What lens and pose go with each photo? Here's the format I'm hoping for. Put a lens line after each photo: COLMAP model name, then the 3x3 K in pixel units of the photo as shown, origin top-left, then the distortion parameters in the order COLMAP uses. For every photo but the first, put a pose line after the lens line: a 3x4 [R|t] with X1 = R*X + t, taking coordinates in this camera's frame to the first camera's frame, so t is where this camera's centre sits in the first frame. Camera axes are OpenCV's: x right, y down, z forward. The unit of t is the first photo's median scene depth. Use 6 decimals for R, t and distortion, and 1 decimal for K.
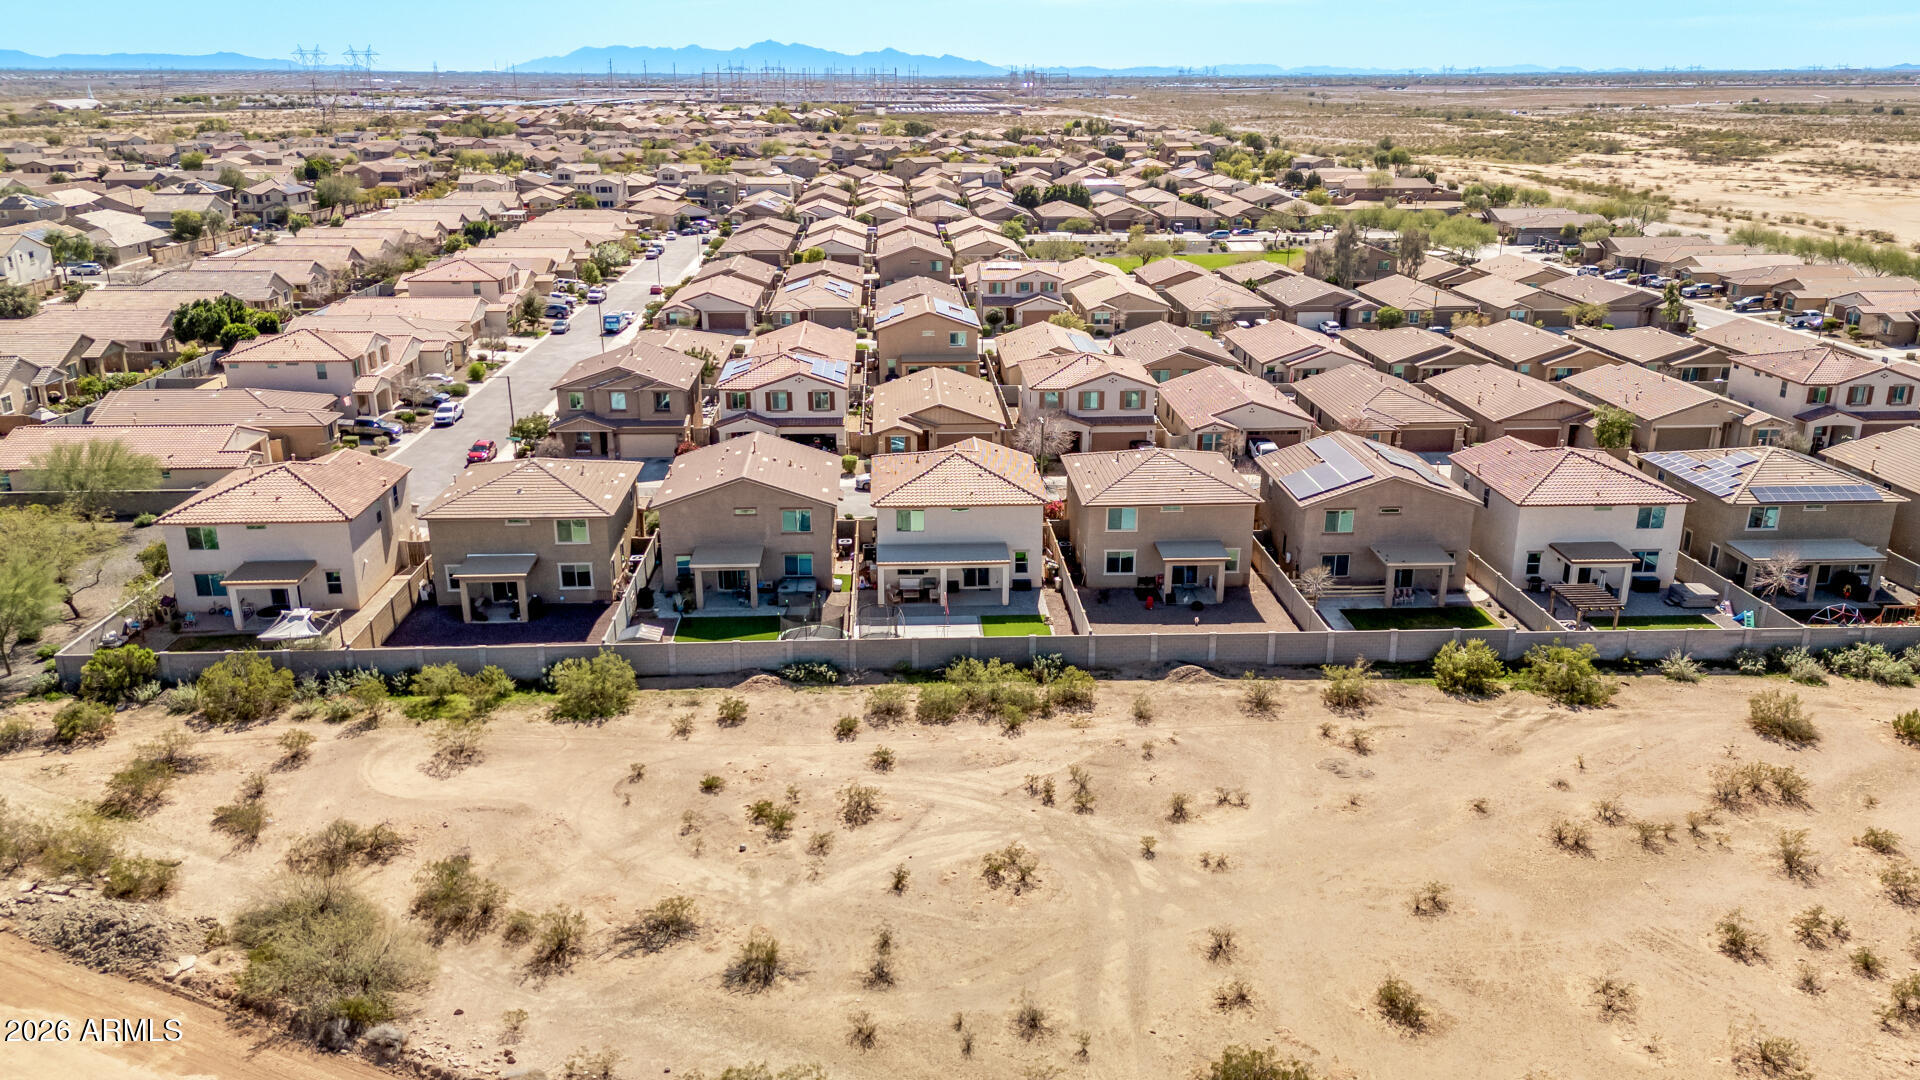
lens RADIAL K [[1416.7, 0, 972.4], [0, 1416.7, 543.2], [0, 0, 1]] dist [0.058657, -0.044391]
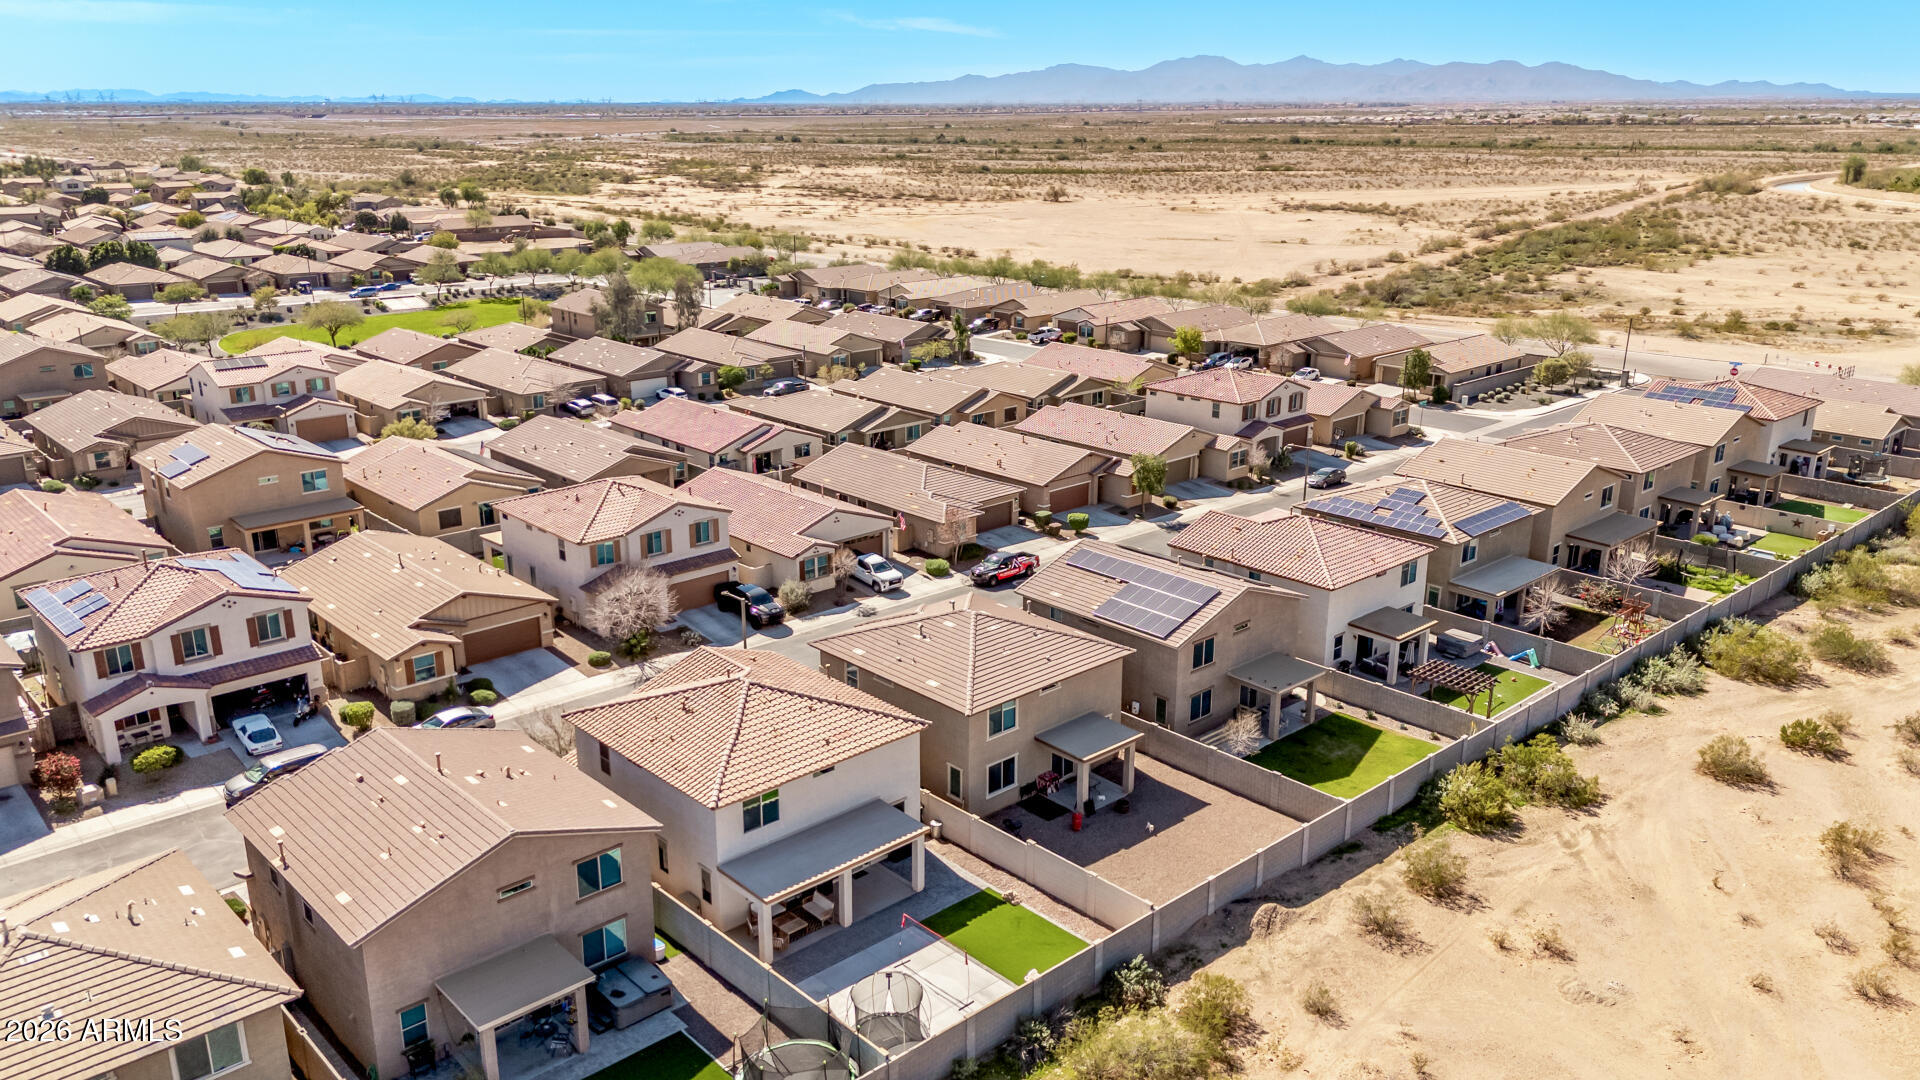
lens RADIAL K [[1416.7, 0, 952.5], [0, 1416.7, 545.9], [0, 0, 1]] dist [0.058657, -0.044391]
pose [[0.773067, -0.189050, 0.605498, -0.333078], [0.199167, 0.978624, 0.051263, -0.144359], [-0.602246, 0.080966, 0.794194, 0.422273]]
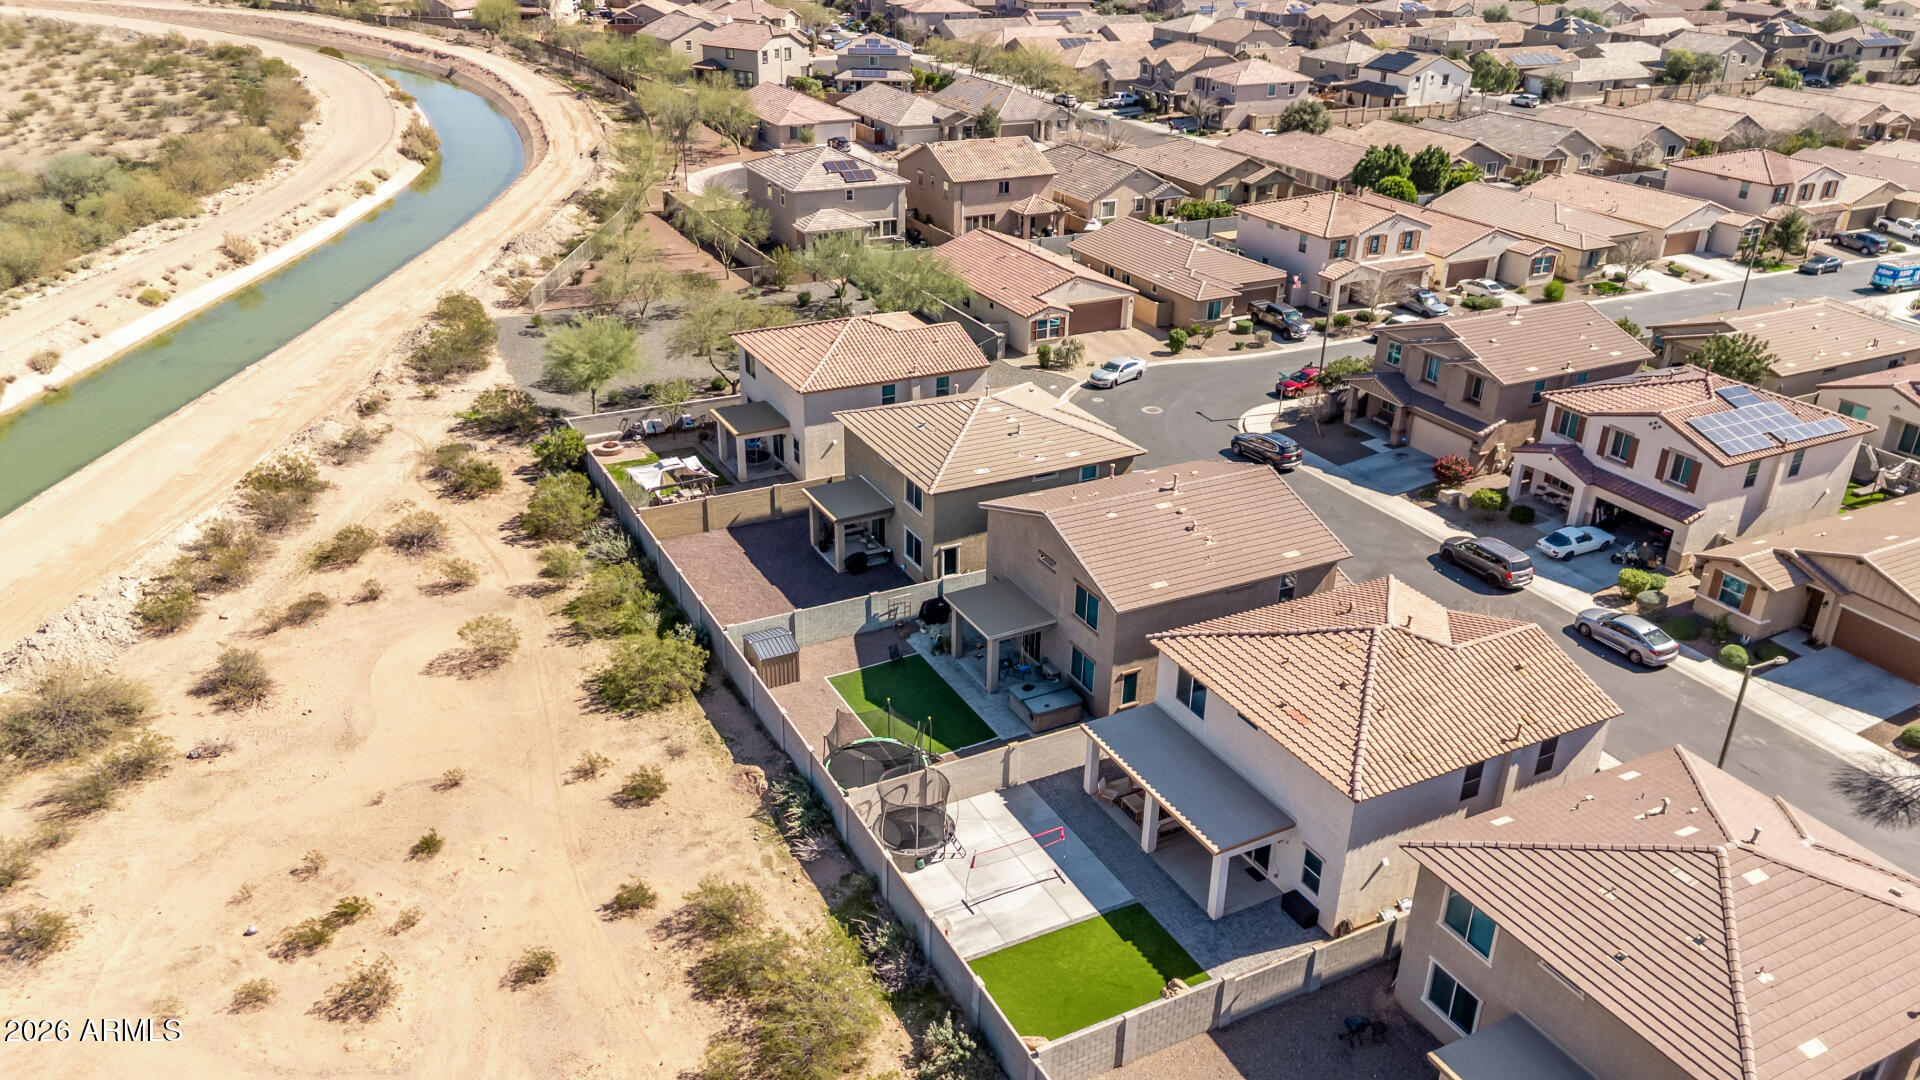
lens RADIAL K [[1416.7, 0, 970.0], [0, 1416.7, 534.2], [0, 0, 1]] dist [0.058657, -0.044391]
pose [[0.417586, 0.390581, -0.820408, 0.356492], [-0.306869, 0.910471, 0.277263, -0.201276], [0.855251, 0.135976, 0.500057, 0.611978]]
